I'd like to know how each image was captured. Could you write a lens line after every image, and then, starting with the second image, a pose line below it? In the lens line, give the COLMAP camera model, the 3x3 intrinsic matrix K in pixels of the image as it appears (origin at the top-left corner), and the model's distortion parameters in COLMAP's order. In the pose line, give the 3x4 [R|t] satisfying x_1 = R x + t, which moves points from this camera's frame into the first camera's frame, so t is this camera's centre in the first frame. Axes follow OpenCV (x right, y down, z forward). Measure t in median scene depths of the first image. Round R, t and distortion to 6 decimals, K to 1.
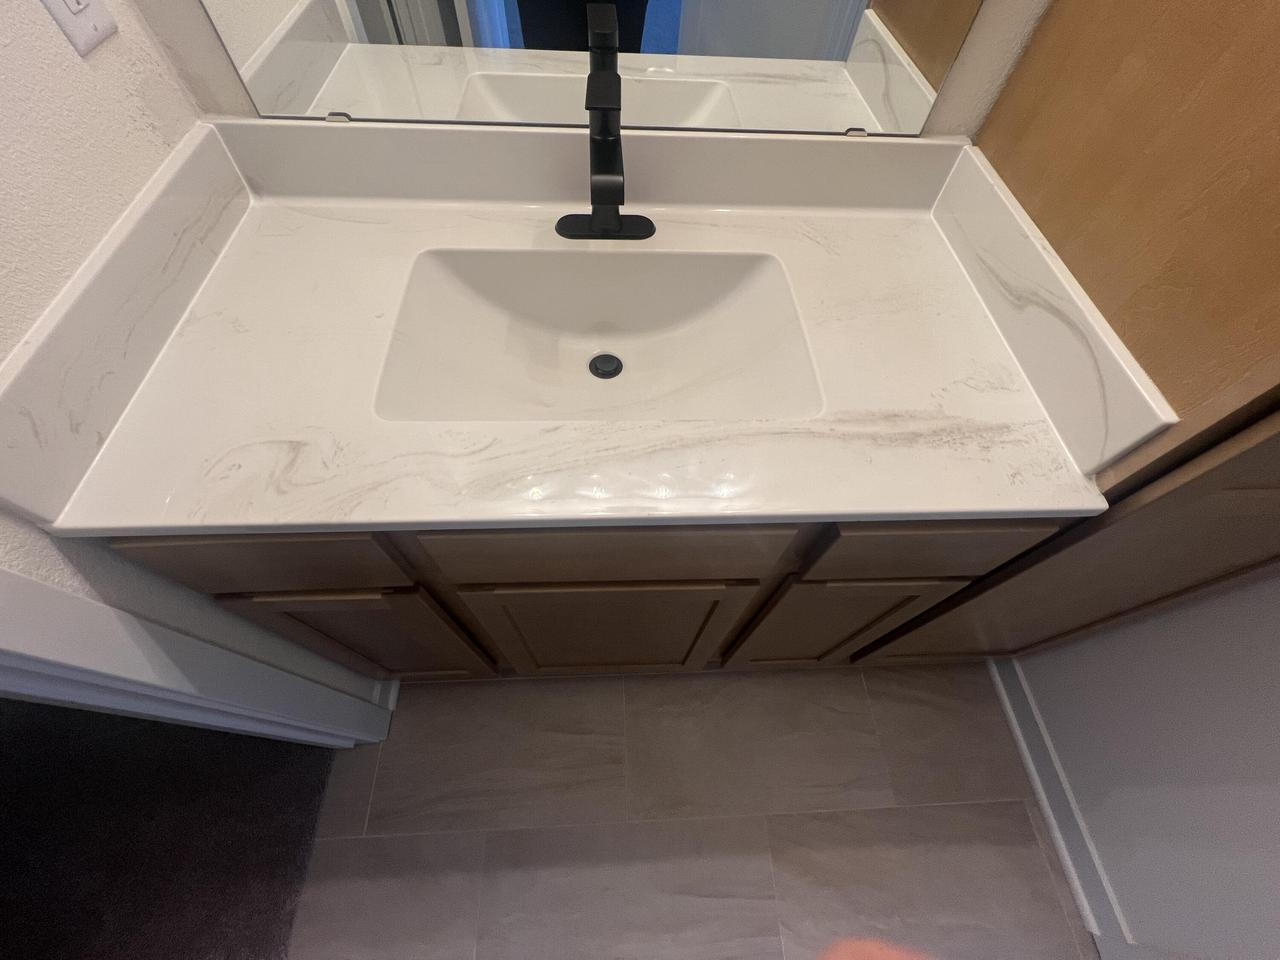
lens RADIAL K [[512.7, 0, 642.4], [0, 512.7, 480.2], [0, 0, 1]] dist [-0.002882, -0.000270]
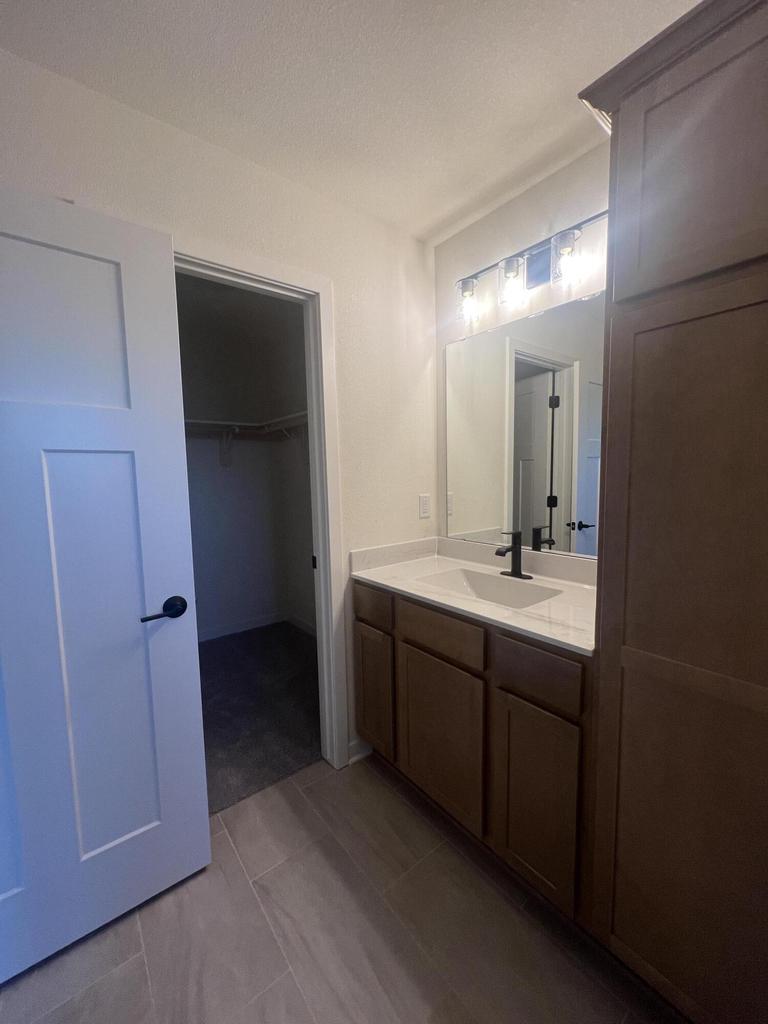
lens RADIAL K [[410.2, 0, 383.6], [0, 410.2, 510.6], [0, 0, 1]] dist [-0.002882, -0.000270]
pose [[0.580372, 0.012115, -0.814262, 0.977263], [-0.666370, 0.581817, -0.466304, 0.612771], [0.468102, 0.813229, 0.345743, -0.304377]]
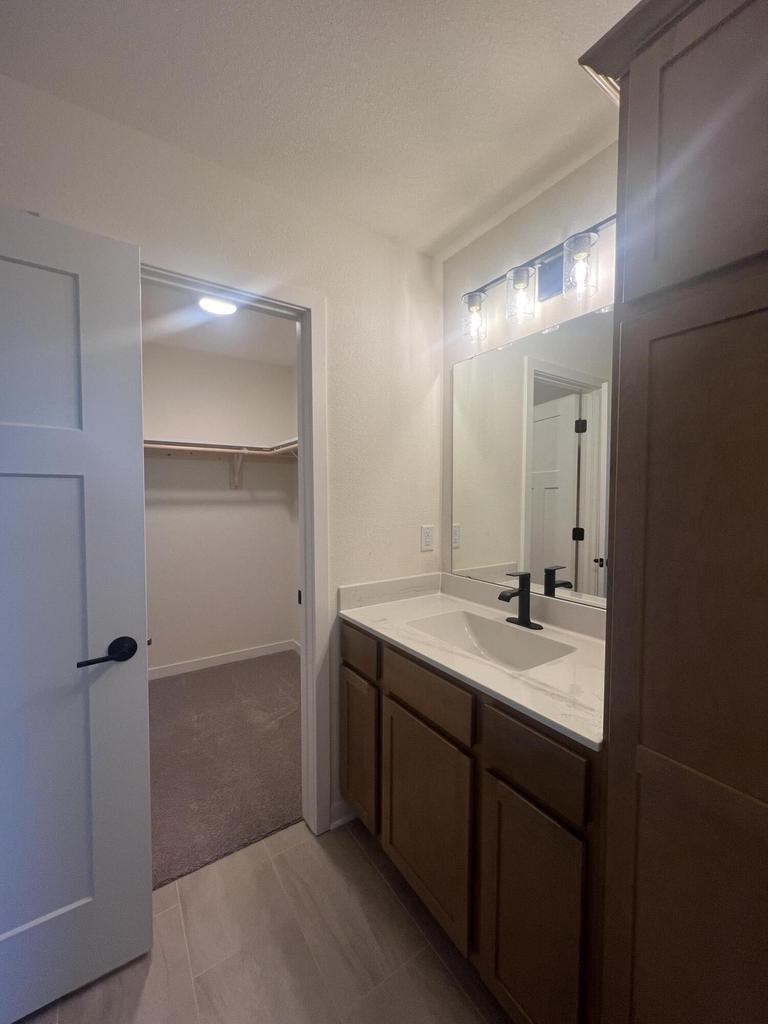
lens RADIAL K [[410.2, 0, 383.2], [0, 410.2, 510.8], [0, 0, 1]] dist [-0.002882, -0.000270]
pose [[0.515619, -0.017431, -0.856641, 0.924389], [-0.716116, 0.540175, -0.442028, 0.409749], [0.470441, 0.841372, 0.266042, -0.212910]]
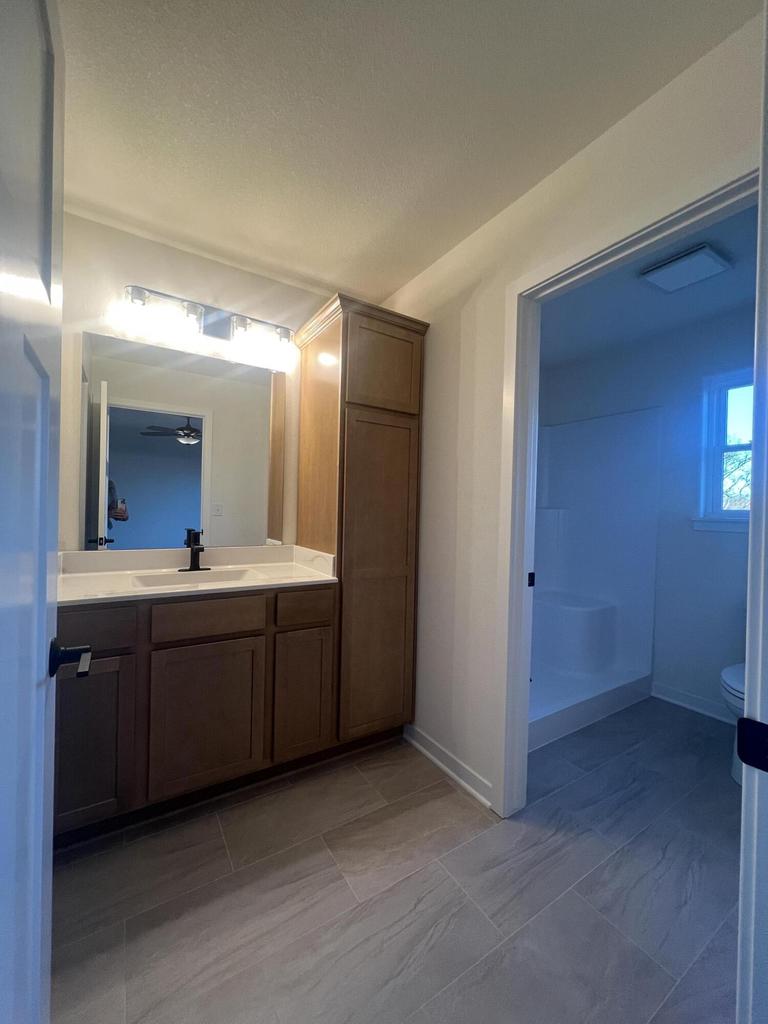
lens RADIAL K [[410.2, 0, 382.7], [0, 410.2, 509.8], [0, 0, 1]] dist [-0.002882, -0.000270]
pose [[0.866863, -0.029228, 0.497689, -0.237154], [0.432955, 0.539088, -0.722451, 1.244187], [-0.247182, 0.841742, 0.479970, -0.636638]]
